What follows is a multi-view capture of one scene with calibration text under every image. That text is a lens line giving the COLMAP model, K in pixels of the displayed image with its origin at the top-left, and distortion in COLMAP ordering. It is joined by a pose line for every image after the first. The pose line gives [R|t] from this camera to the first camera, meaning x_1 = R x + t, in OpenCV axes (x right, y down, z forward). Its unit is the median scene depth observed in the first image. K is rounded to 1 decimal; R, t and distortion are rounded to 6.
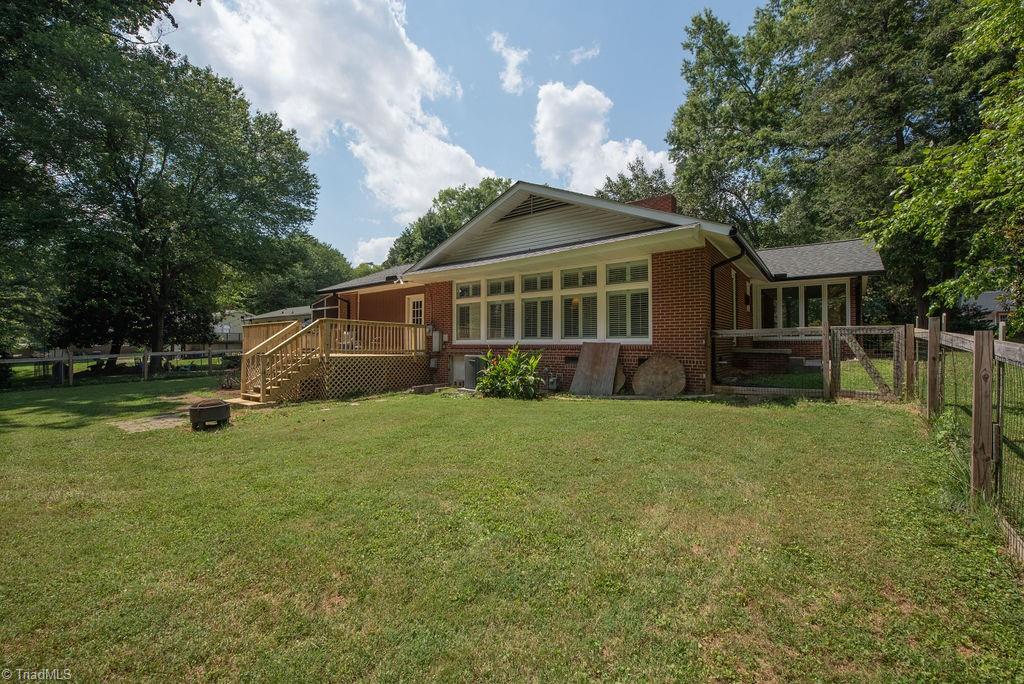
lens RADIAL K [[415.6, 0, 506.6], [0, 415.6, 342.5], [0, 0, 1]] dist [0.000324, -0.002993]
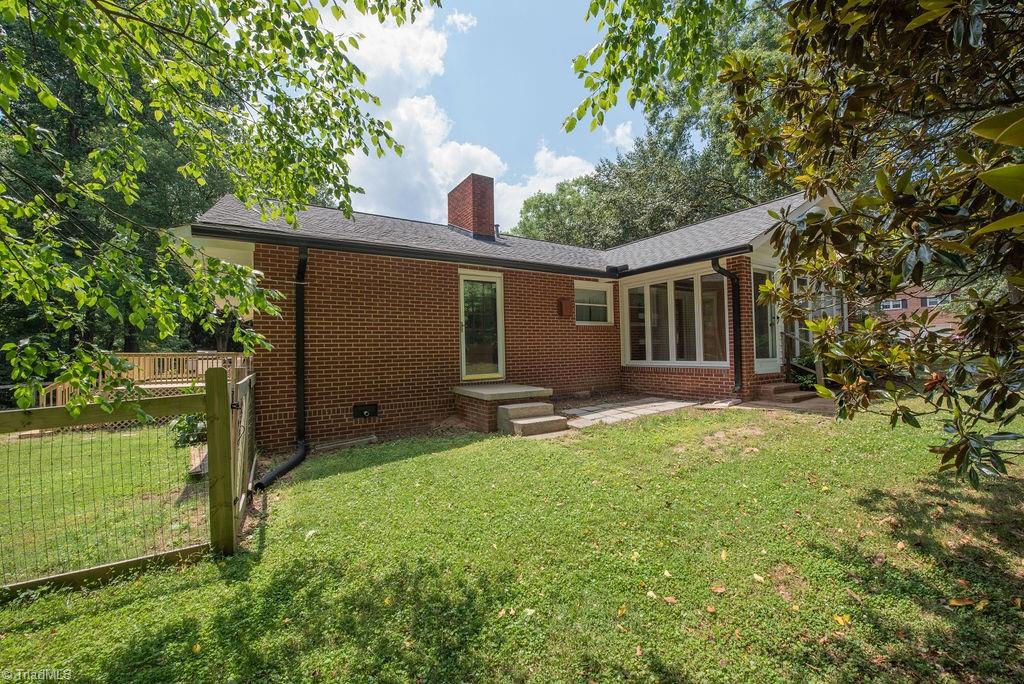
lens RADIAL K [[415.6, 0, 506.9], [0, 415.6, 344.8], [0, 0, 1]] dist [0.000324, -0.002993]
pose [[0.920067, -0.028958, -0.390688, 0.755814], [0.023489, 0.999548, -0.018771, -0.033911], [0.391055, 0.008094, 0.920332, 0.340059]]
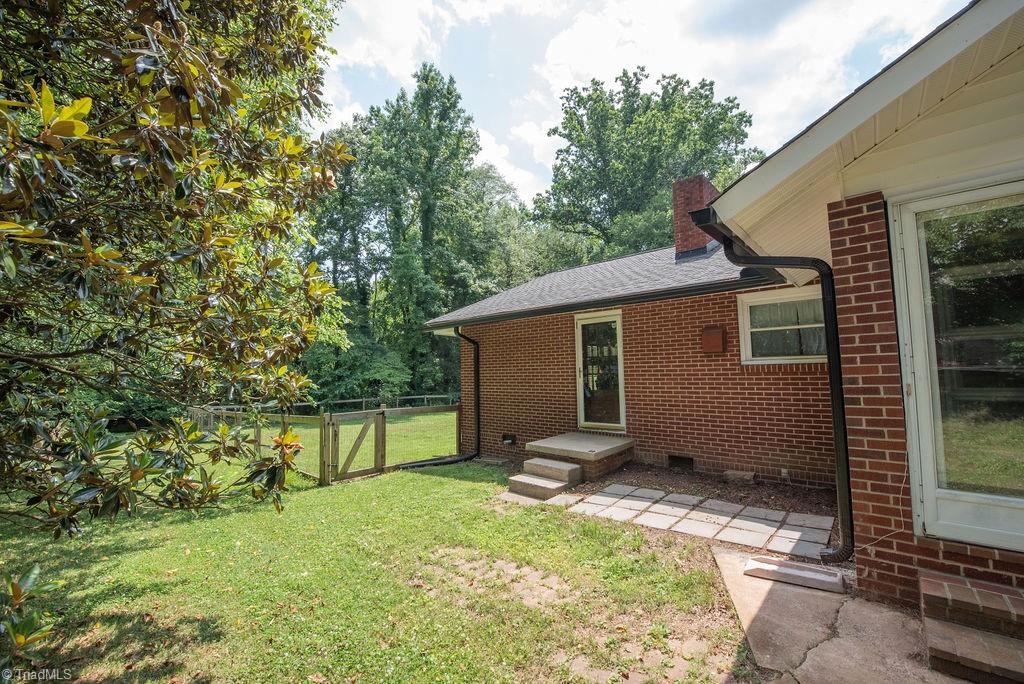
lens RADIAL K [[415.6, 0, 511.7], [0, 415.6, 334.8], [0, 0, 1]] dist [0.000324, -0.002993]
pose [[-0.118025, -0.083503, -0.989493, 1.070020], [0.023050, 0.995959, -0.086798, -0.076974], [0.992743, -0.033052, -0.115624, 0.844461]]
